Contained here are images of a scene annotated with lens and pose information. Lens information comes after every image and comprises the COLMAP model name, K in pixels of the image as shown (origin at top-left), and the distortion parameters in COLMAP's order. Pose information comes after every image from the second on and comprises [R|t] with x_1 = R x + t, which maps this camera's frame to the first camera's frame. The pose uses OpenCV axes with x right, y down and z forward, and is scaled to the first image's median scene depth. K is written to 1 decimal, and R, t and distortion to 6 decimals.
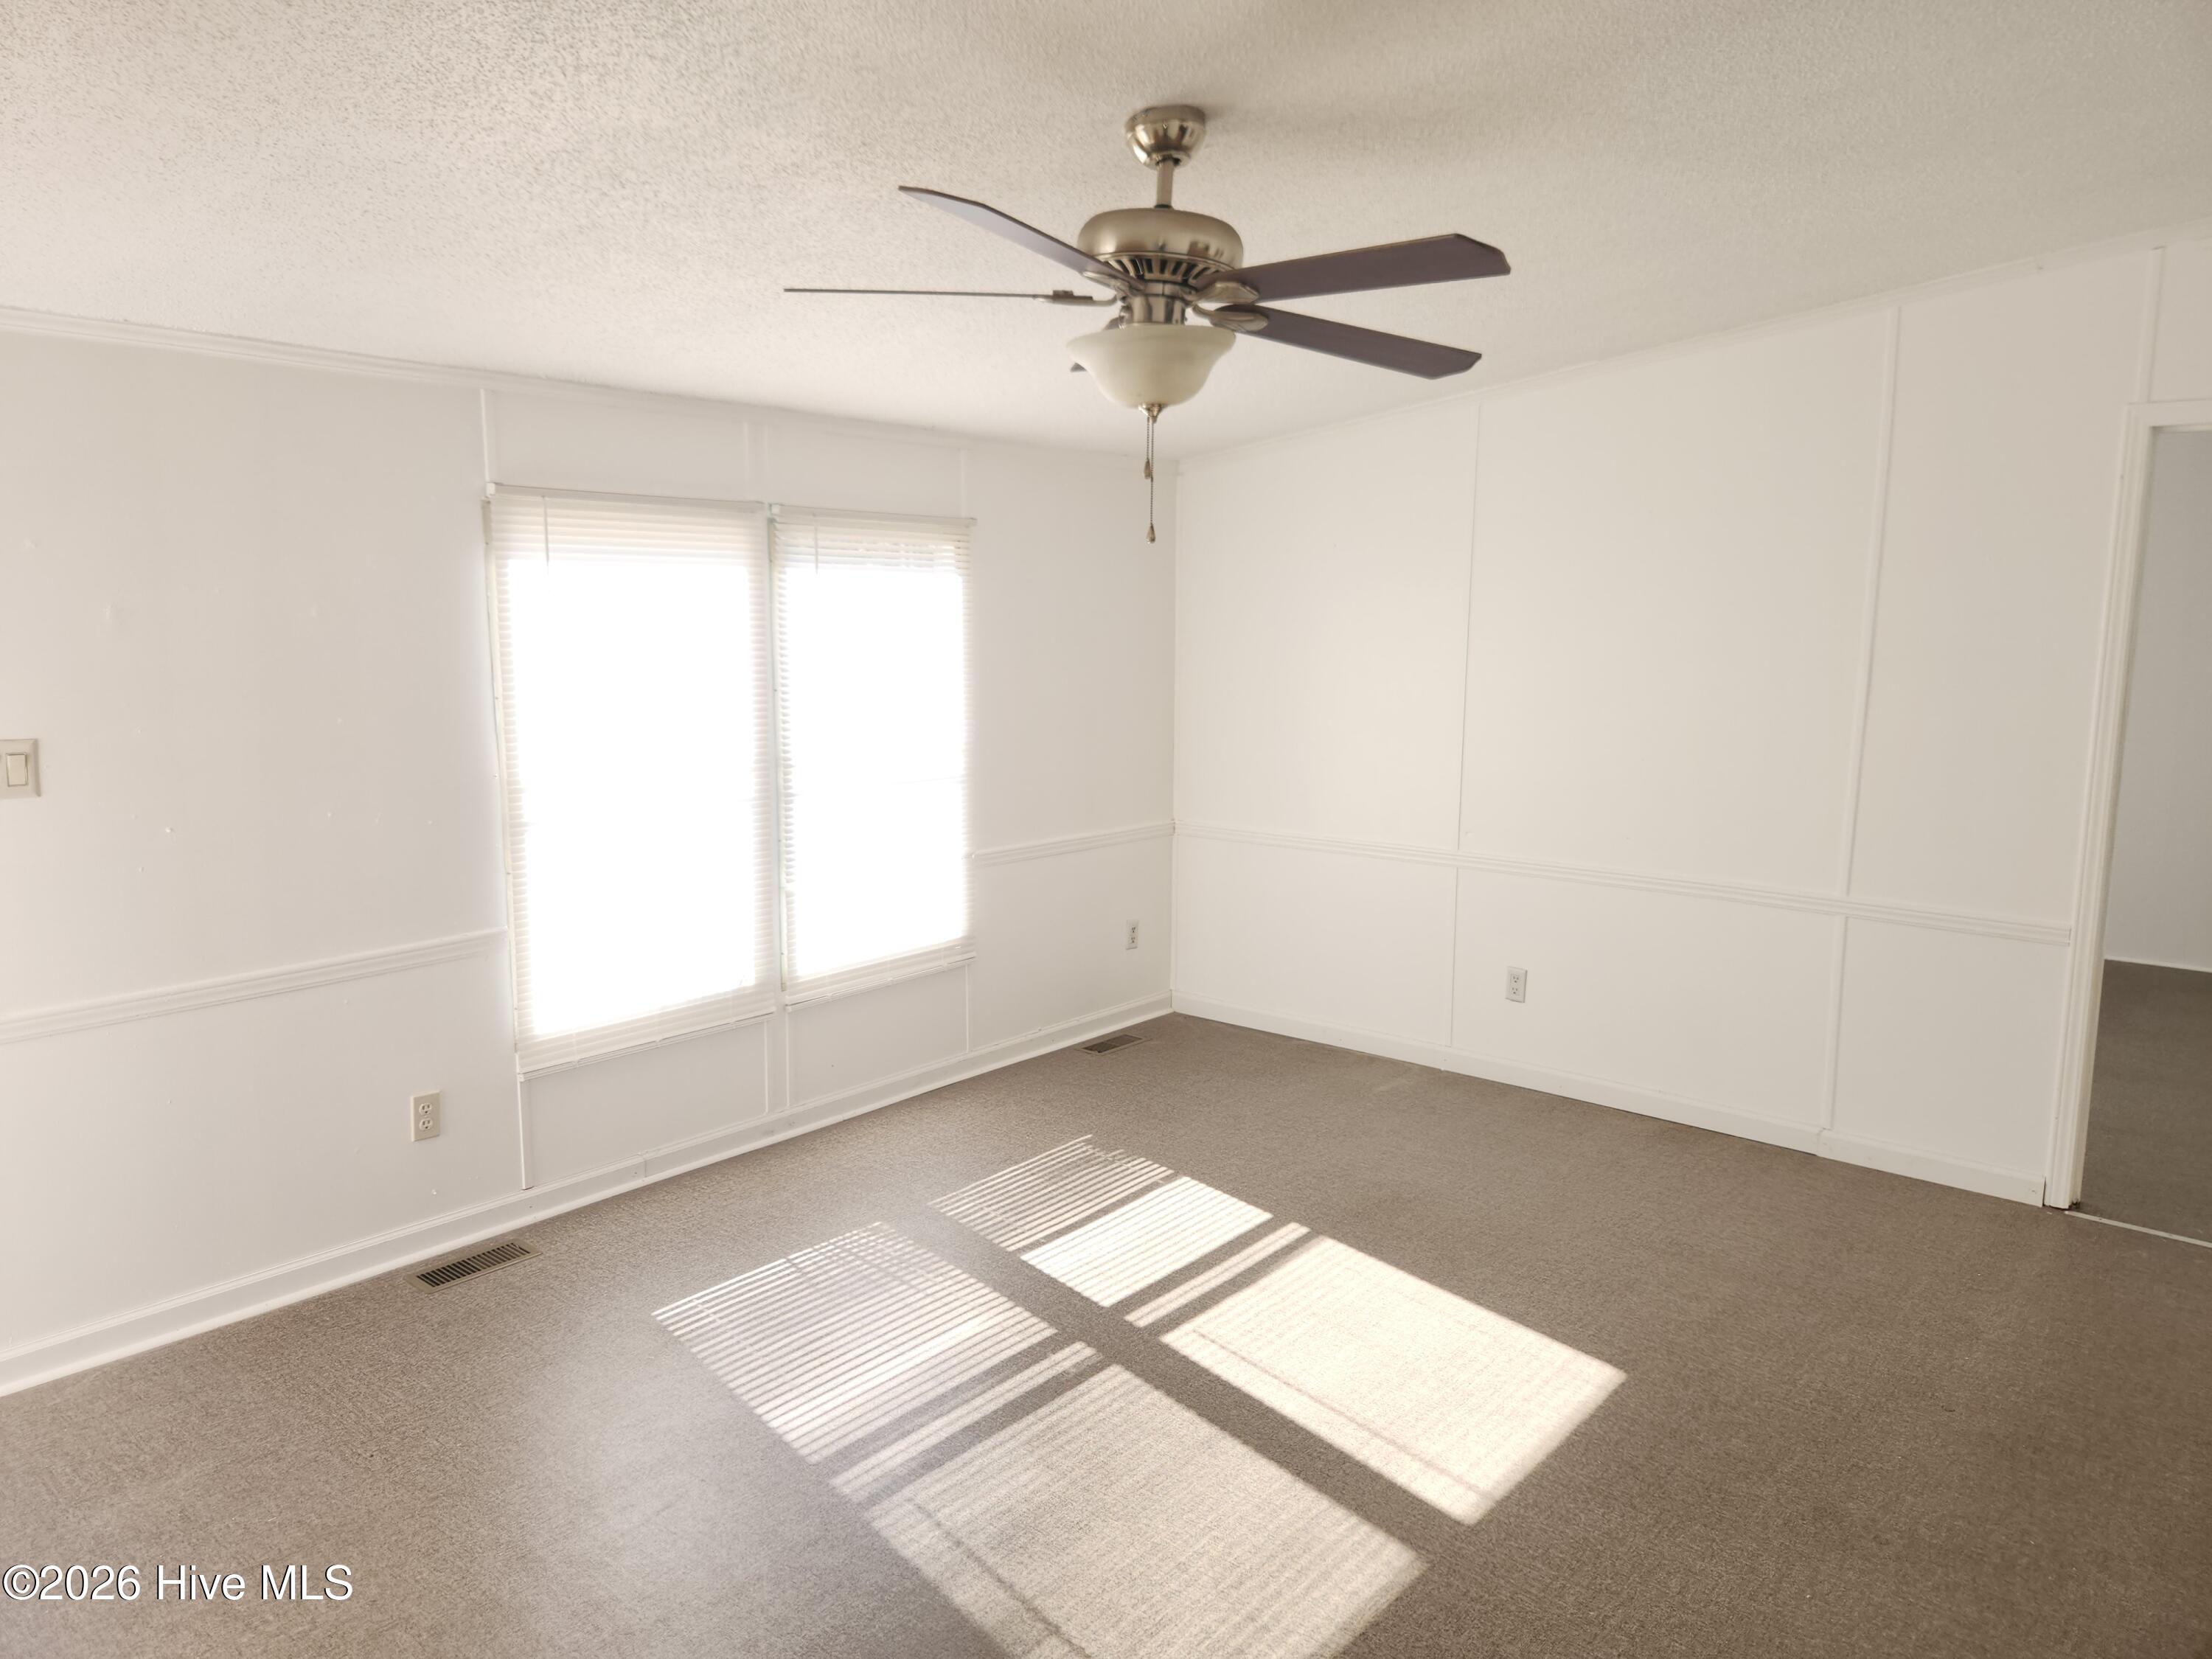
lens RADIAL K [[1479.4, 0, 1080.2], [0, 1479.4, 839.1], [0, 0, 1]] dist [0.081589, -0.076139]
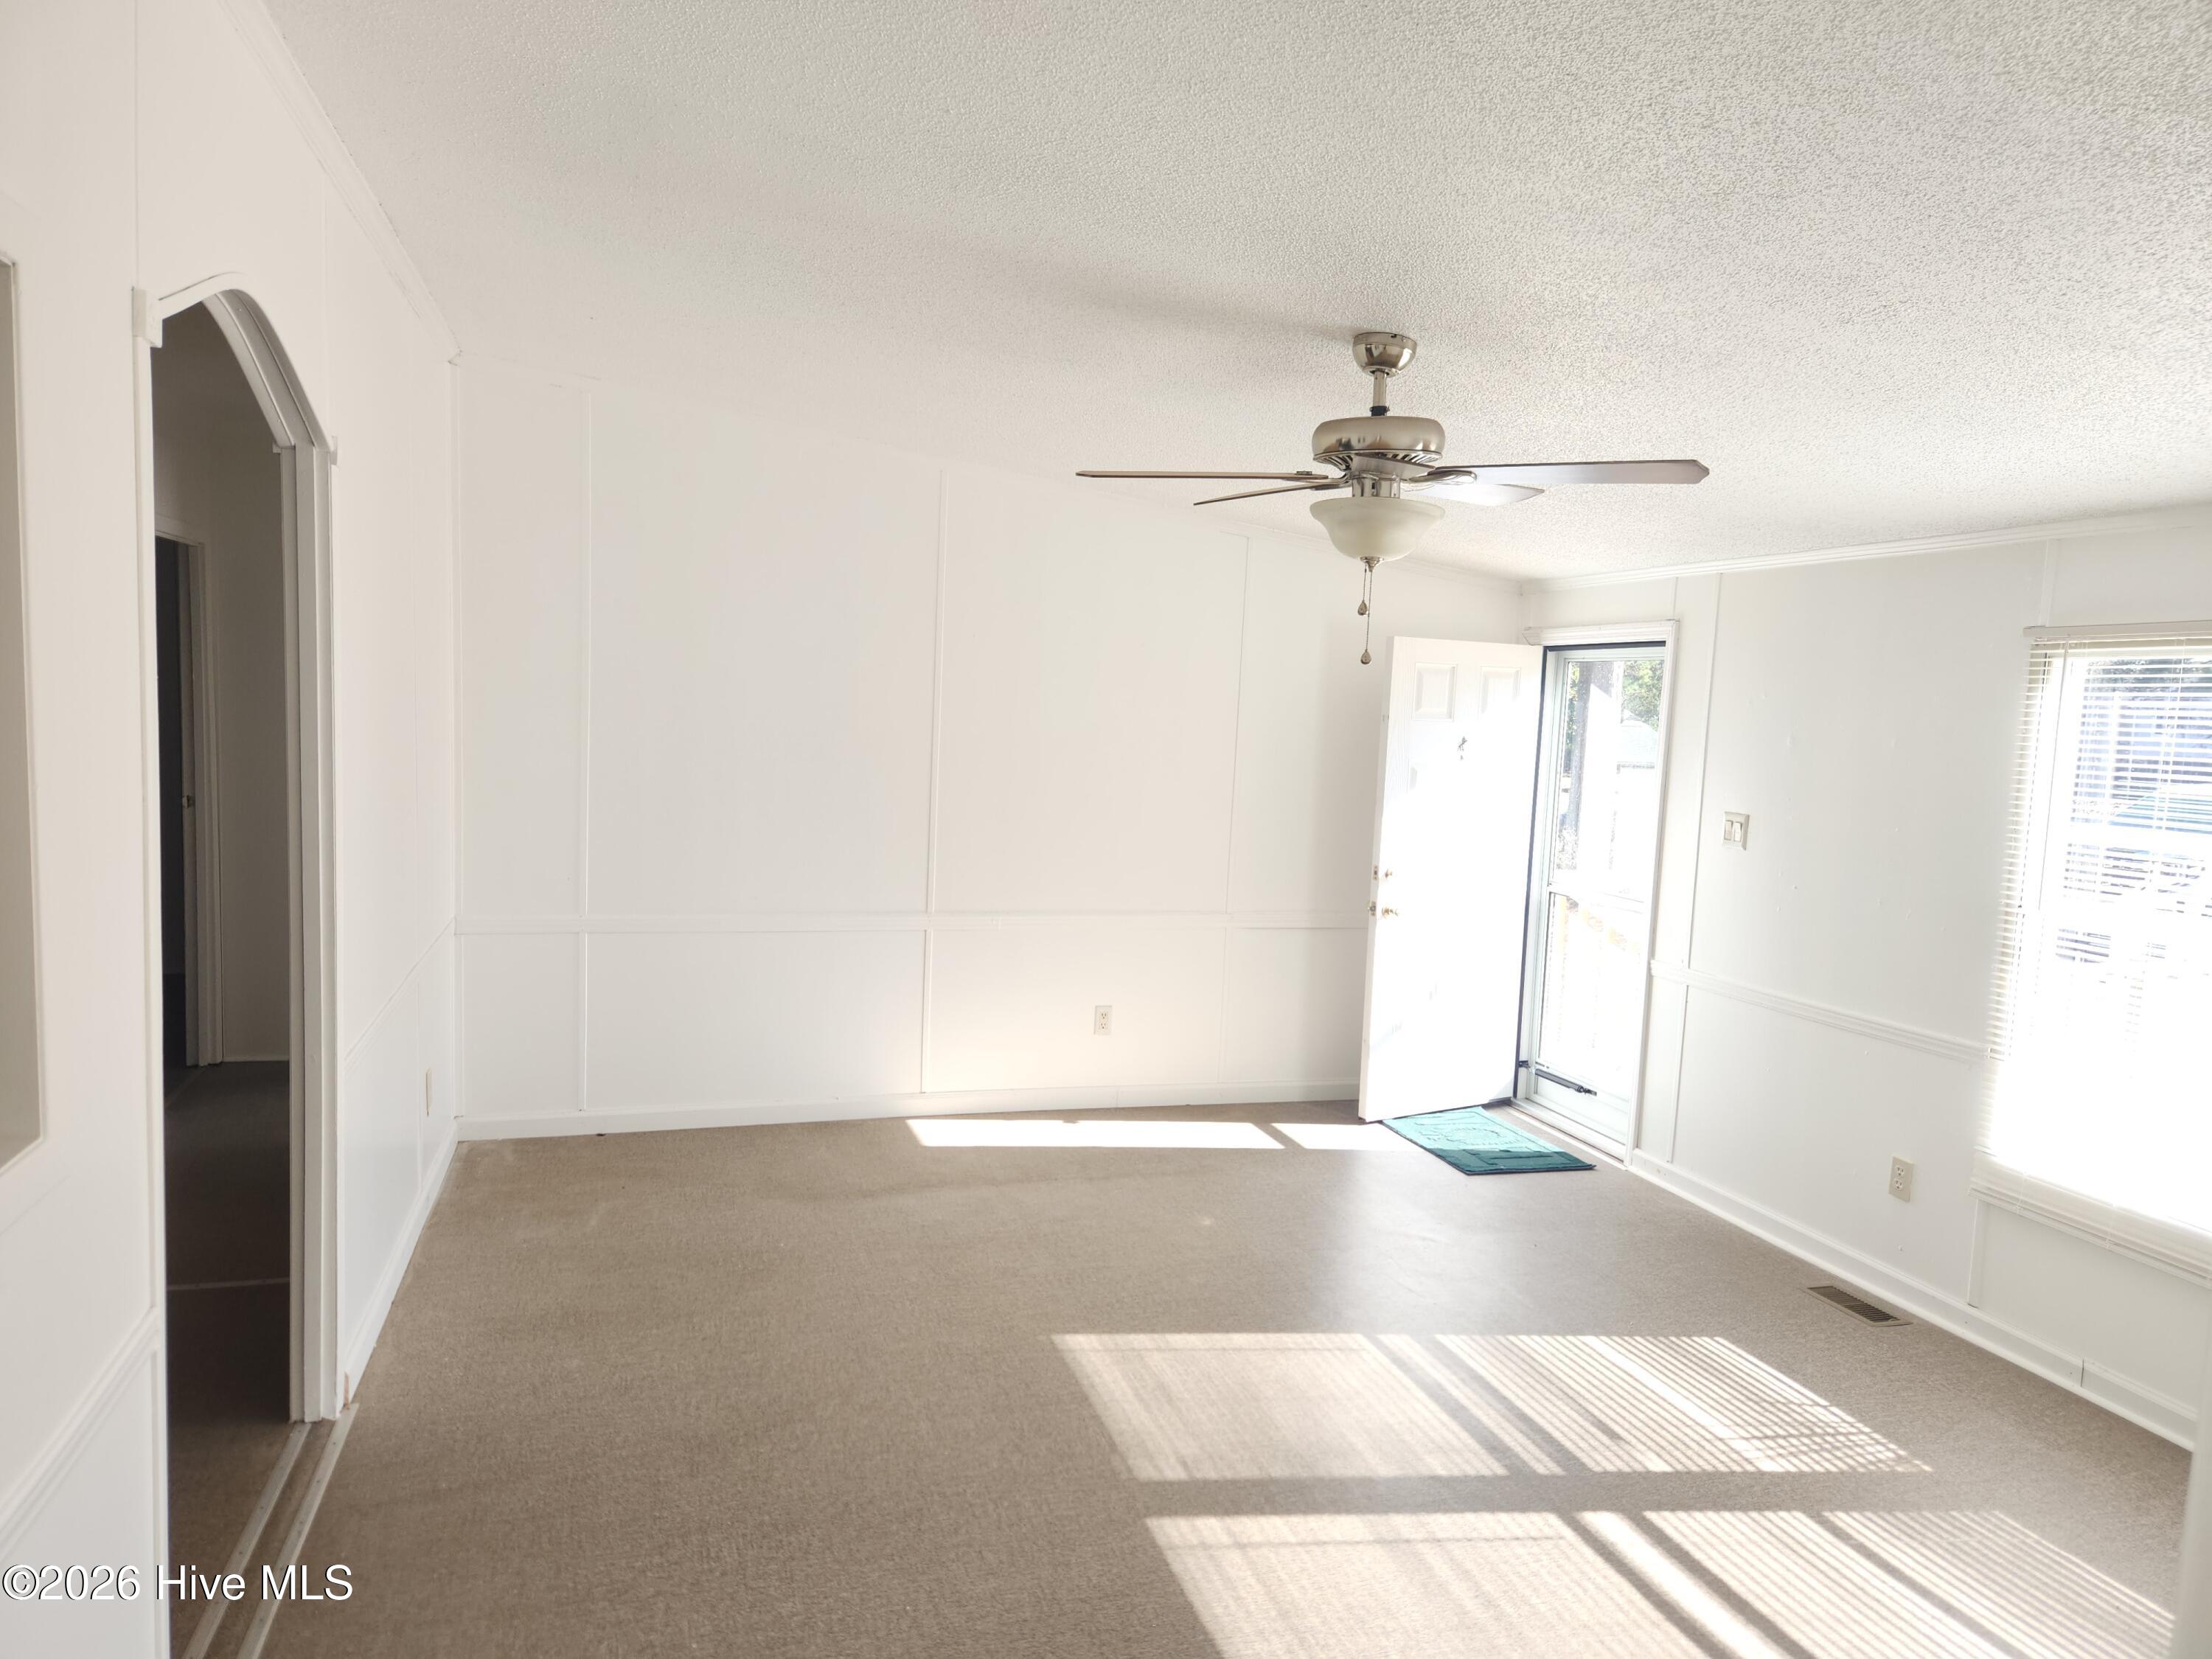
lens RADIAL K [[1478.4, 0, 1102.2], [0, 1478.4, 841.5], [0, 0, 1]] dist [0.070569, -0.059378]
pose [[-0.525613, 0.054249, -0.848992, 0.816008], [-0.172757, 0.970365, 0.168958, -0.148461], [0.832998, 0.235476, -0.500665, 0.964543]]
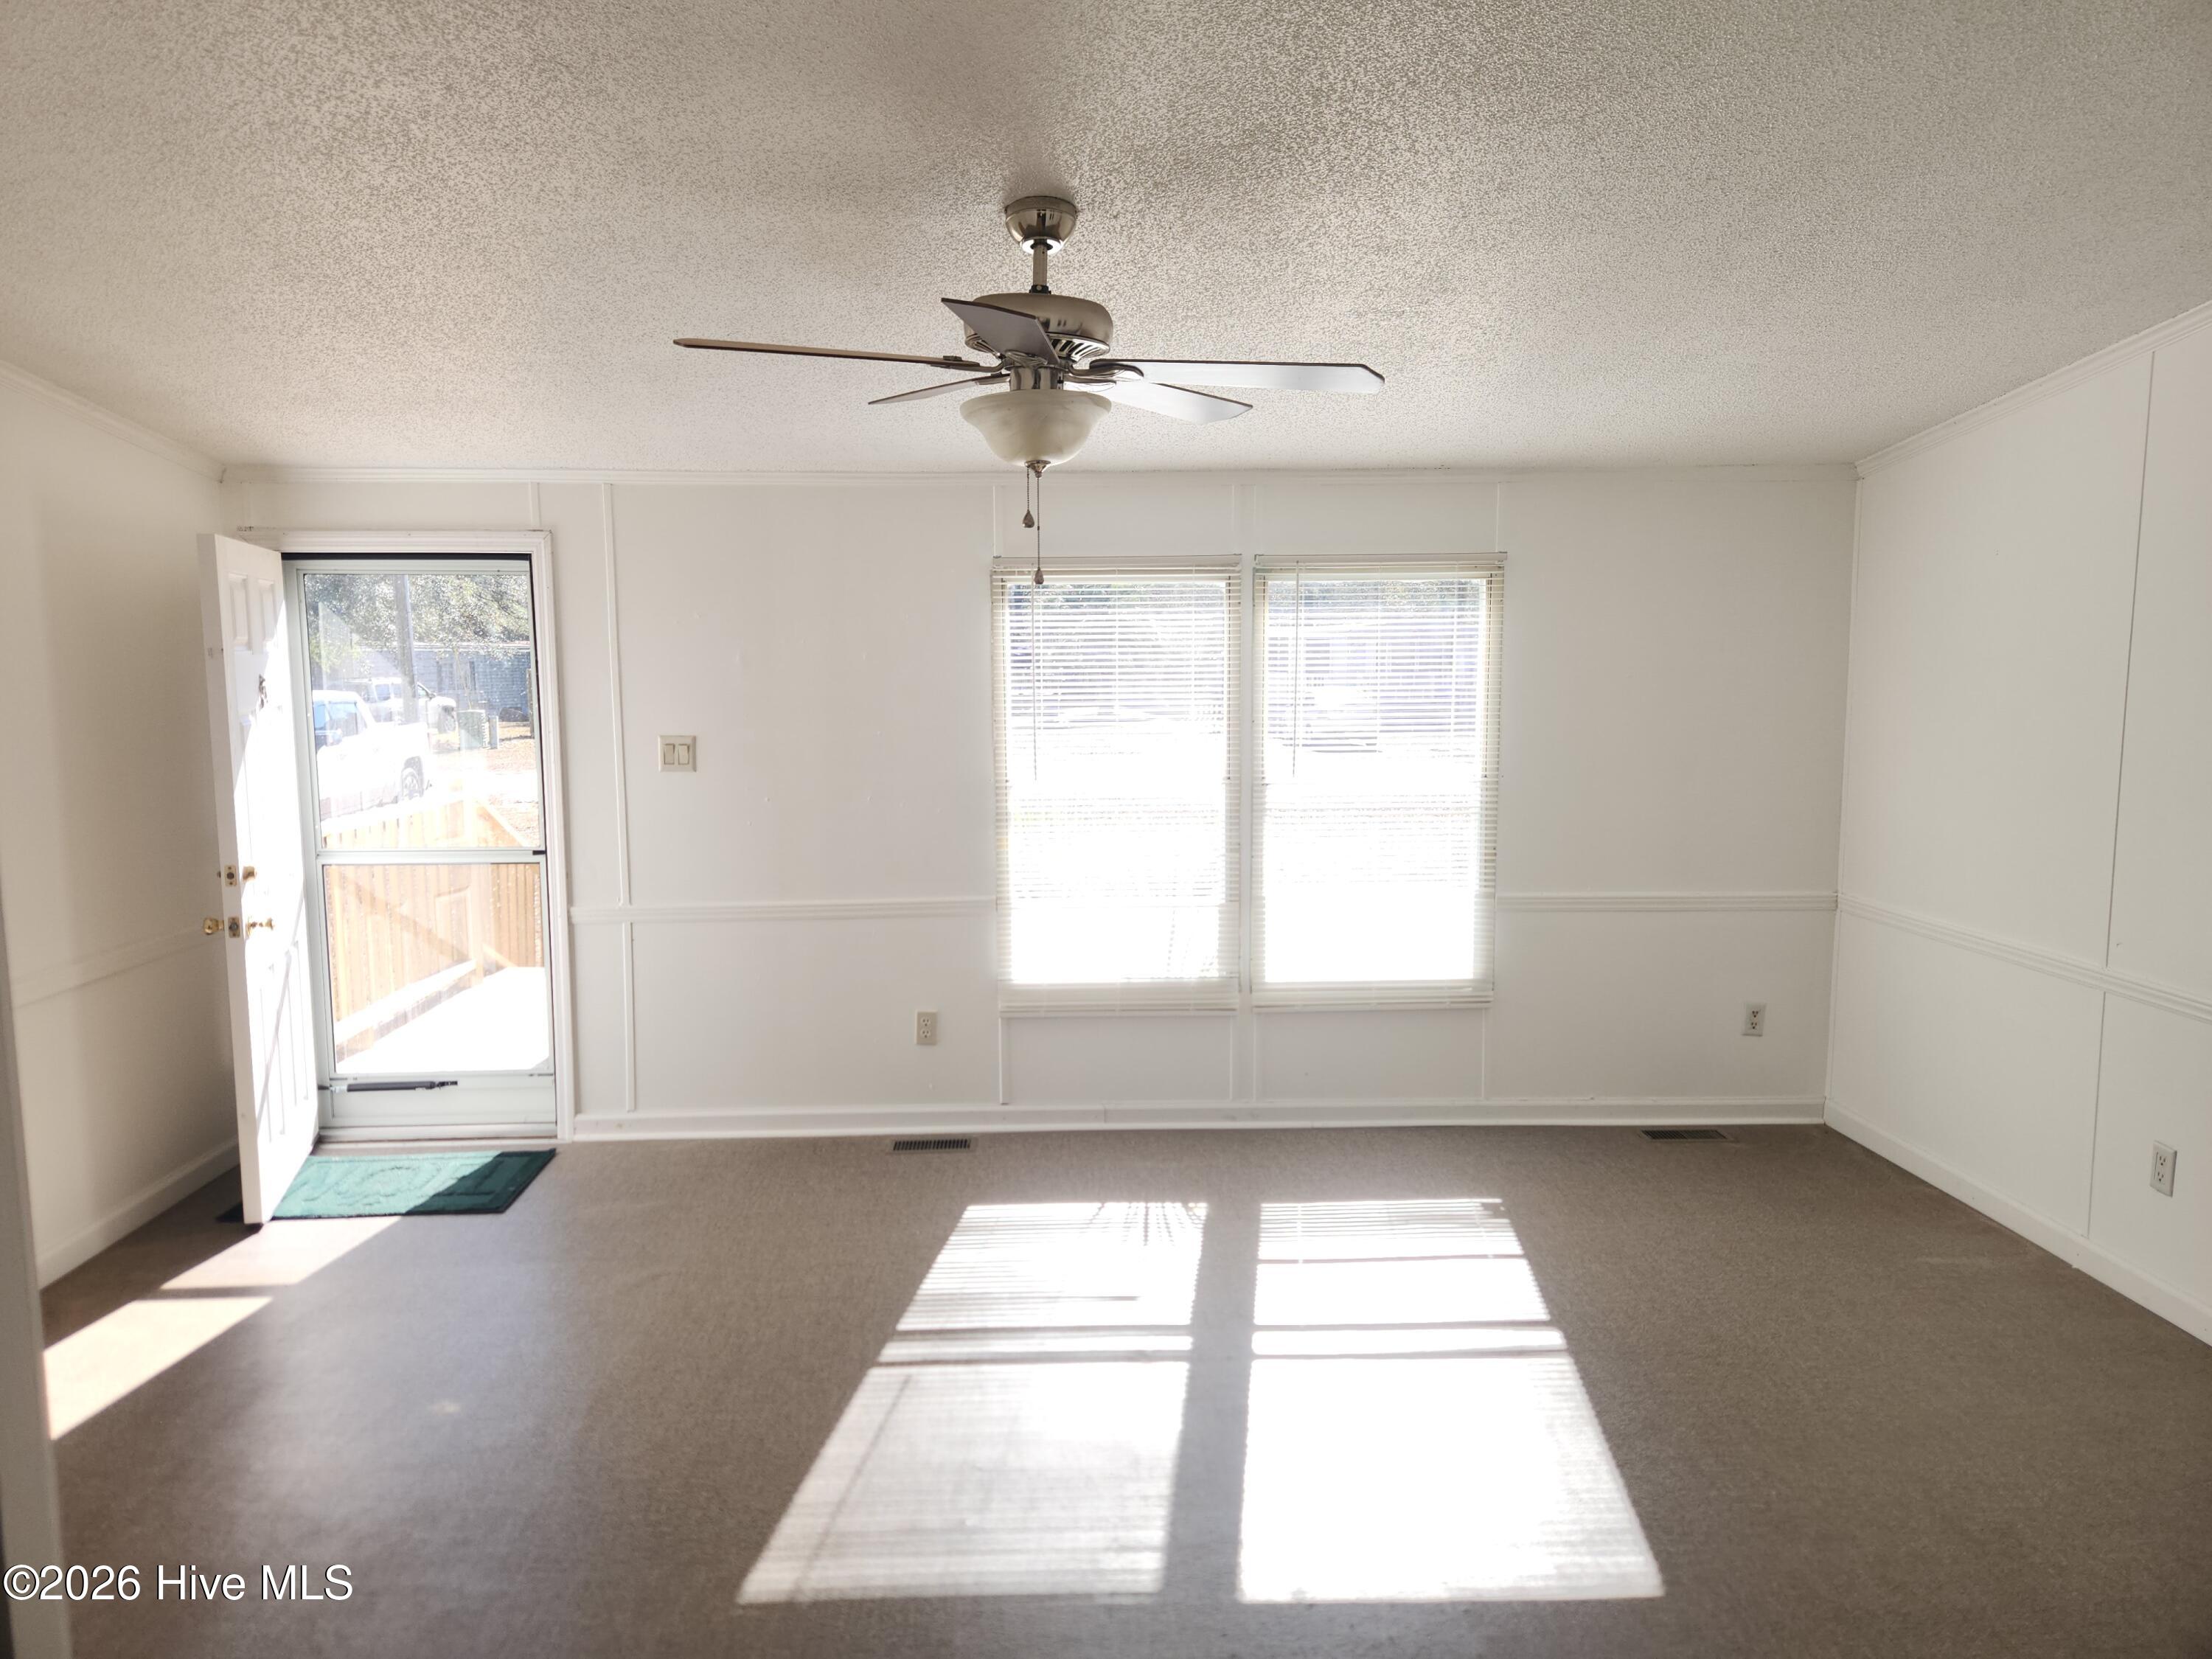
lens RADIAL K [[1446.1, 0, 1085.2], [0, 1446.1, 818.5], [0, 0, 1]] dist [0.118992, -0.123712]
pose [[0.682665, 0.072705, -0.727105, 0.572649], [-0.102800, 0.994698, 0.002945, -0.020079], [0.723464, 0.072736, 0.686519, 0.185619]]
